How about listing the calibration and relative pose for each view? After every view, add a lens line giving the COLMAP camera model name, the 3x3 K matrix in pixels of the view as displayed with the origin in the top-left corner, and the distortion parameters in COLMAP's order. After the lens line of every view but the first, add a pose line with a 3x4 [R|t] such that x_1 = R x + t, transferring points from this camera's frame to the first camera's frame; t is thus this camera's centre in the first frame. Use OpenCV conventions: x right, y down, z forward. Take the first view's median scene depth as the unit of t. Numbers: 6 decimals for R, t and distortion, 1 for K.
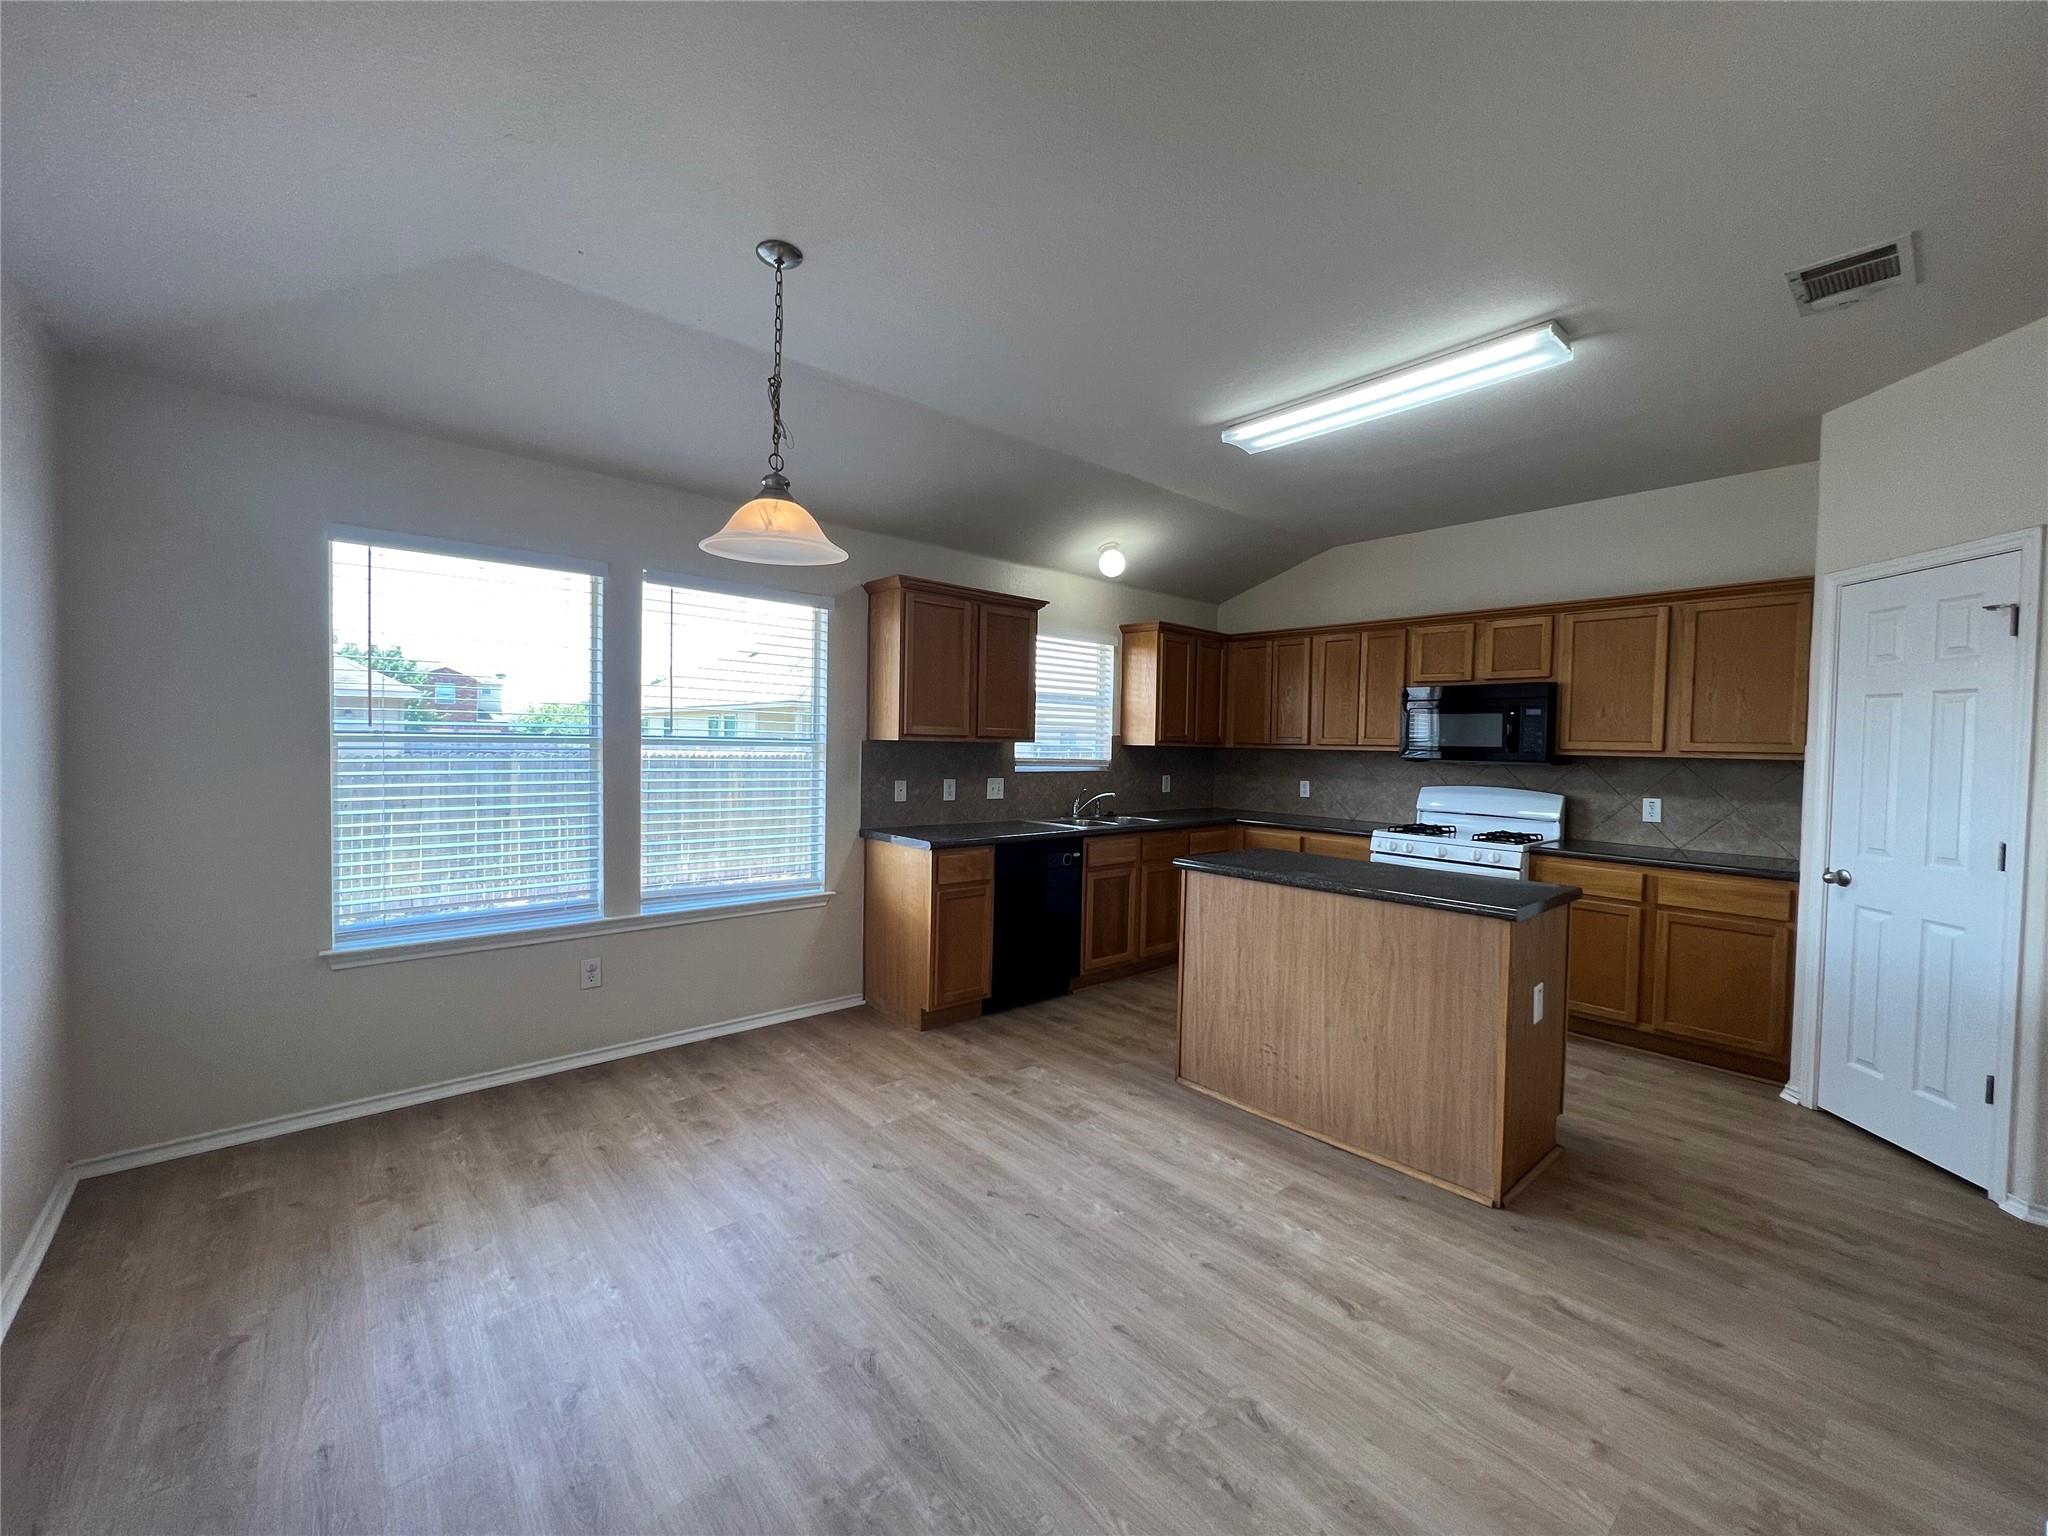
lens RADIAL K [[820.6, 0, 1022.5], [0, 820.6, 764.6], [0, 0, 1]] dist [0.000029, 0.000641]
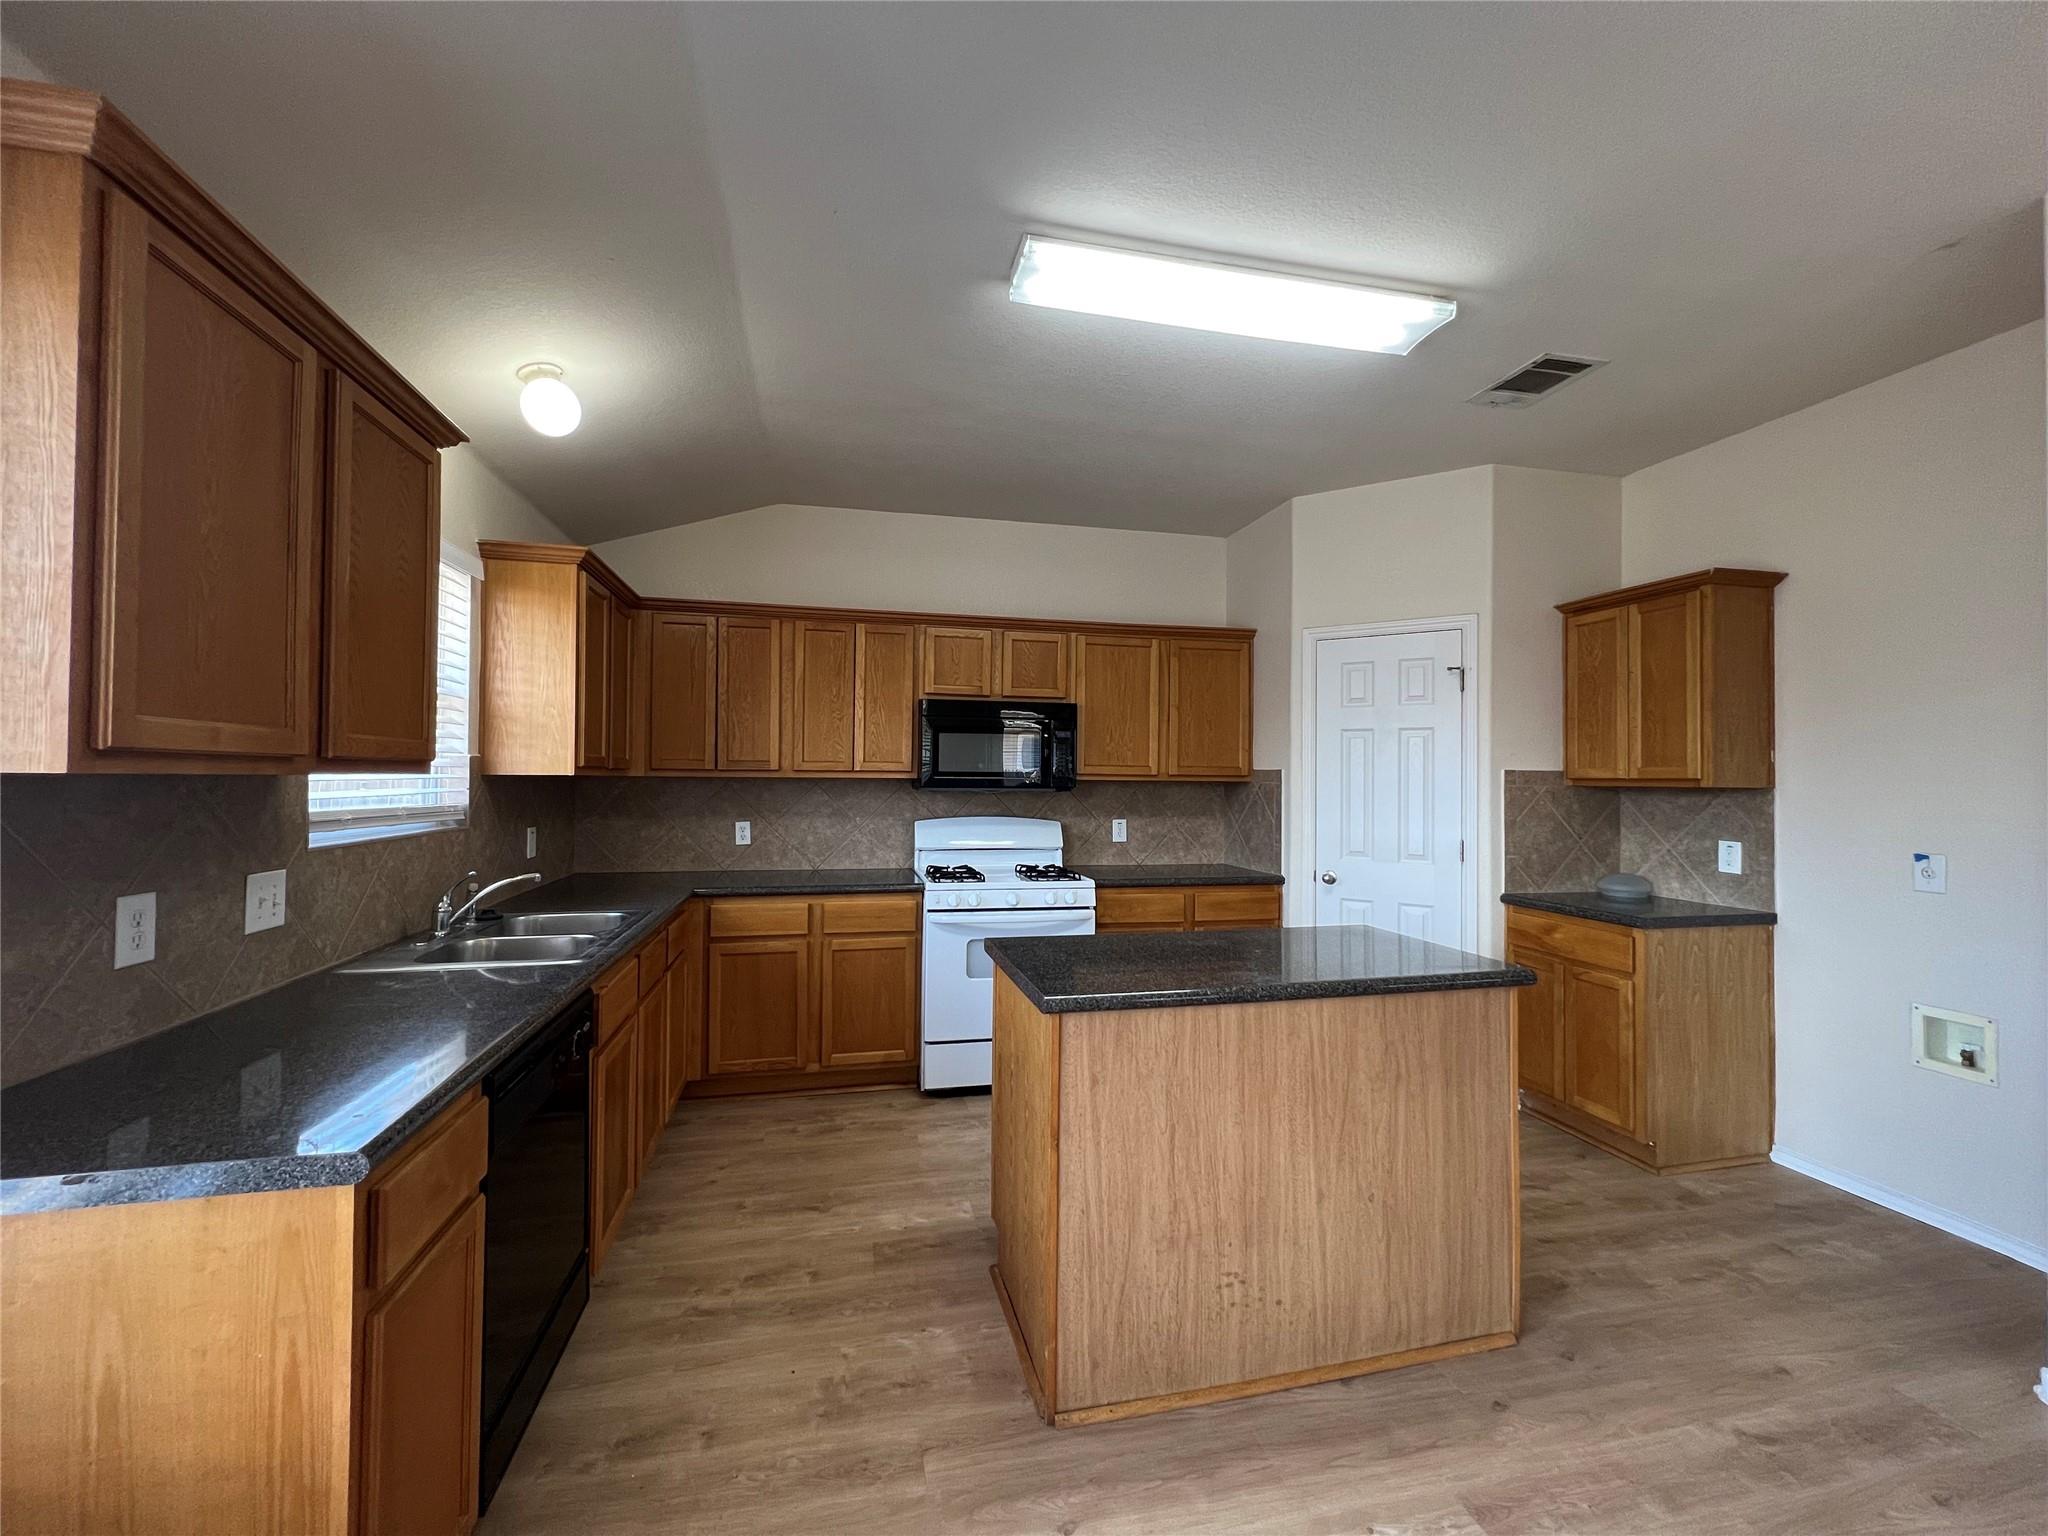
lens RADIAL K [[820.6, 0, 1022.9], [0, 820.6, 765.2], [0, 0, 1]] dist [0.000029, 0.000641]
pose [[0.477725, -0.003685, 0.878502, -0.242514], [0.025219, 0.999637, -0.009521, -0.024089], [-0.878147, 0.026703, 0.477645, 0.668407]]
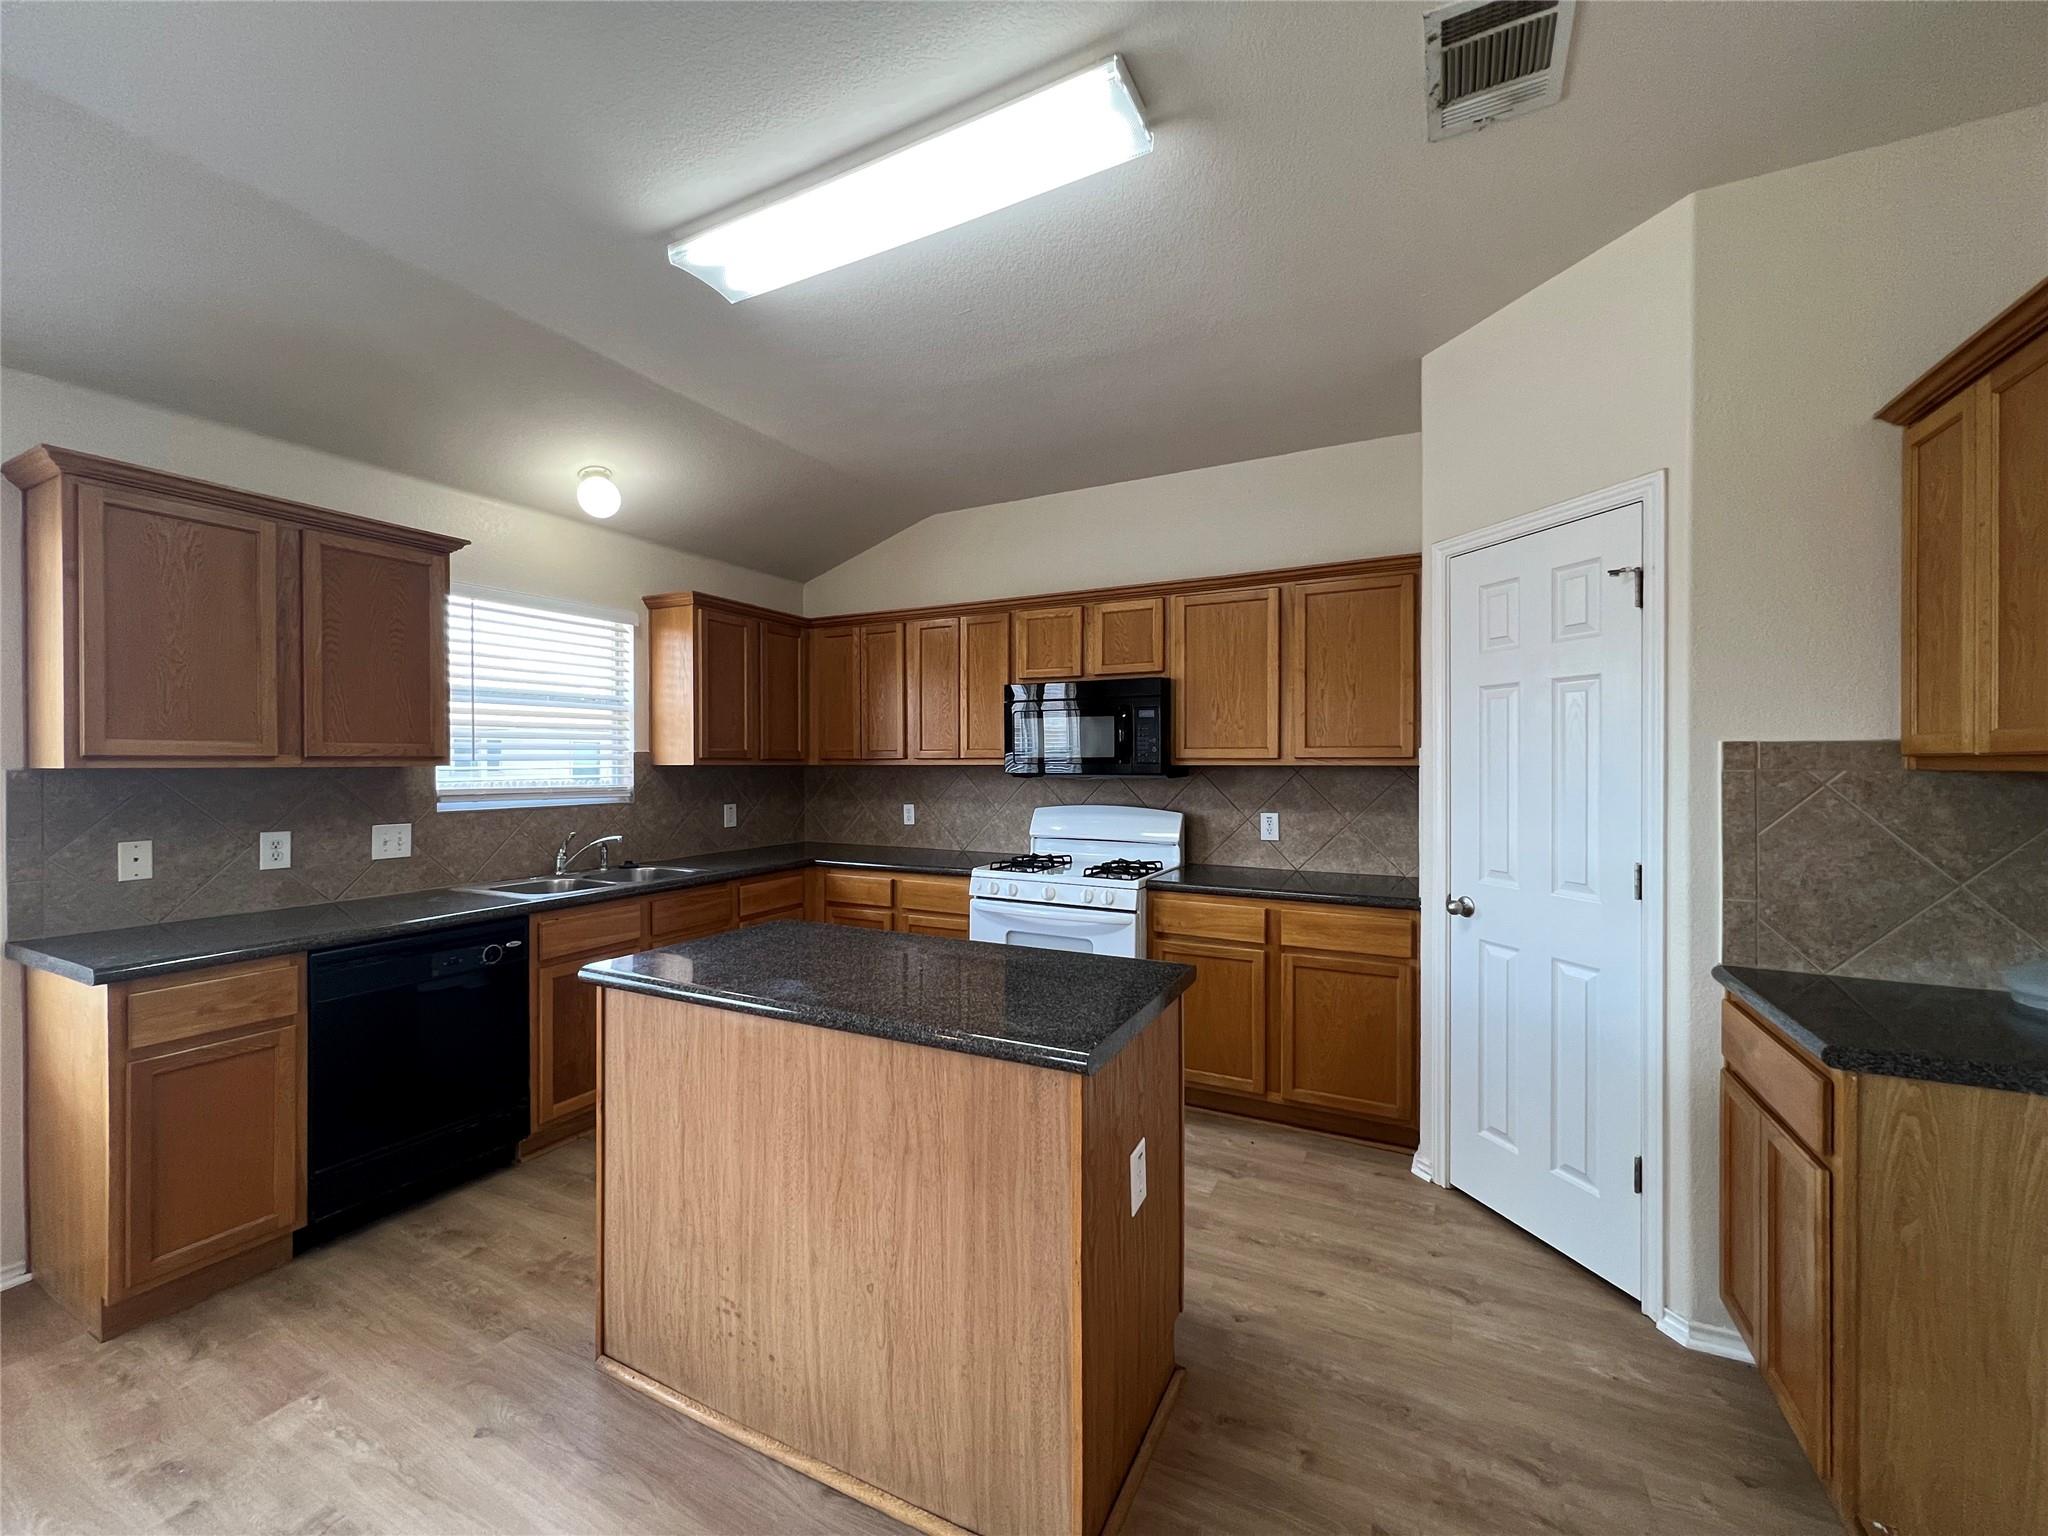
lens RADIAL K [[820.6, 0, 1020.5], [0, 820.6, 766.0], [0, 0, 1]] dist [0.000029, 0.000641]
pose [[0.931458, -0.024609, 0.363016, 0.232647], [0.031199, 0.999437, -0.012301, -0.006489], [-0.362509, 0.022783, 0.931702, 0.319089]]
